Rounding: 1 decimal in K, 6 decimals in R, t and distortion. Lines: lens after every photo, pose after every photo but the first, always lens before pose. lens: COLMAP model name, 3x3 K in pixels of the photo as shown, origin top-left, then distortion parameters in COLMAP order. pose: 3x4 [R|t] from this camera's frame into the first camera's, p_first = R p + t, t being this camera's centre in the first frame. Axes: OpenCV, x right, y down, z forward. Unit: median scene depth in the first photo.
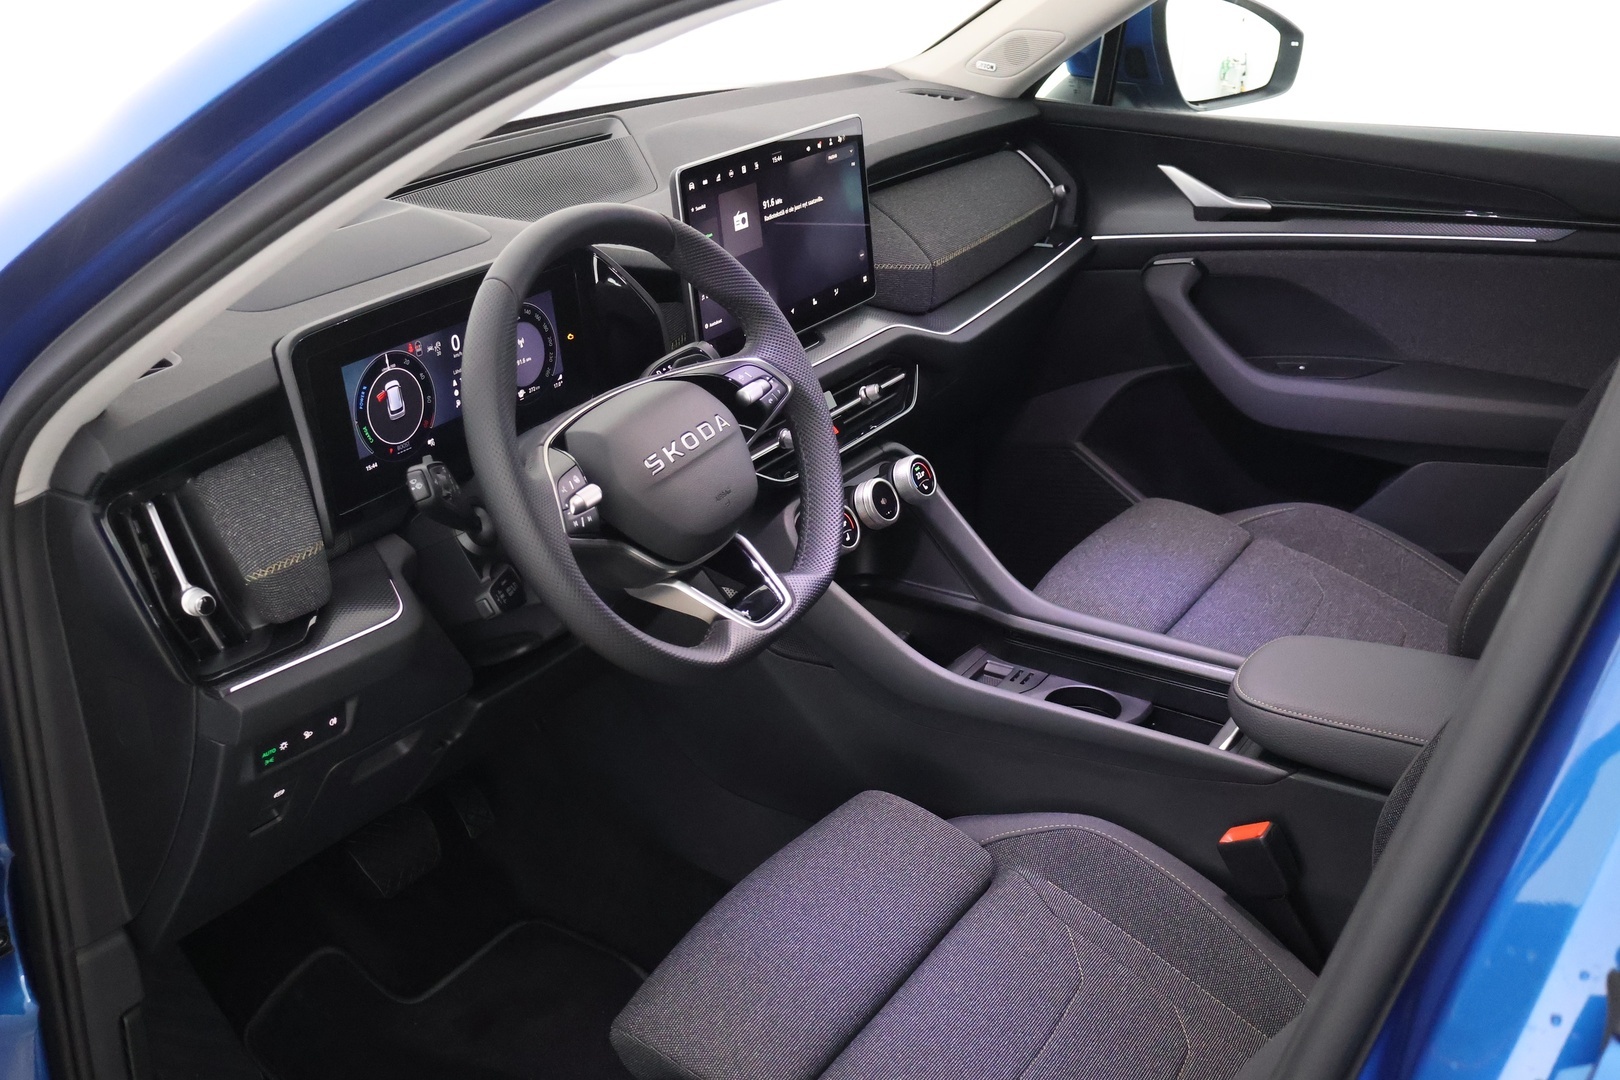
lens RADIAL K [[1755.8, 0, 808.3], [0, 1755.8, 534.5], [0, 0, 1]] dist [-0.020702, 0.000000]
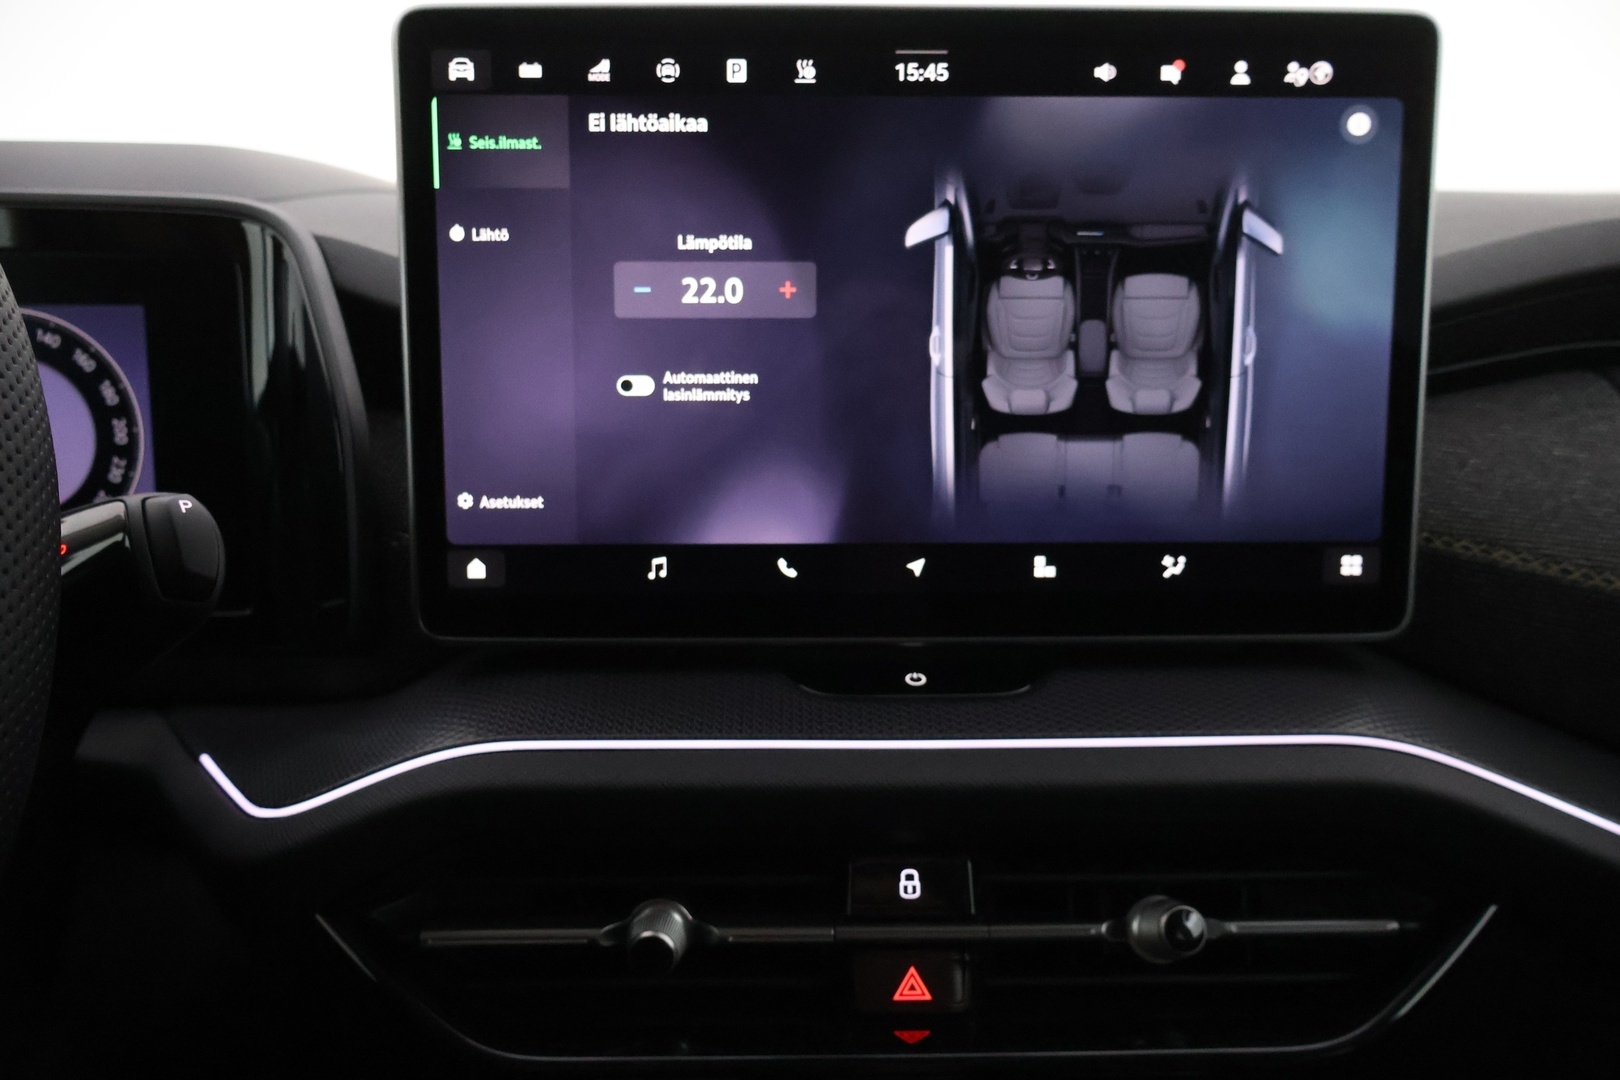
lens RADIAL K [[1393.6, 0, 800.9], [0, 1393.6, 537.7], [0, 0, 1]] dist [-0.009023, -0.032047]
pose [[0.566505, 0.207331, -0.797550, 0.179103], [-0.340070, 0.940396, 0.002911, -0.126492], [0.750616, 0.269574, 0.603246, 0.835935]]
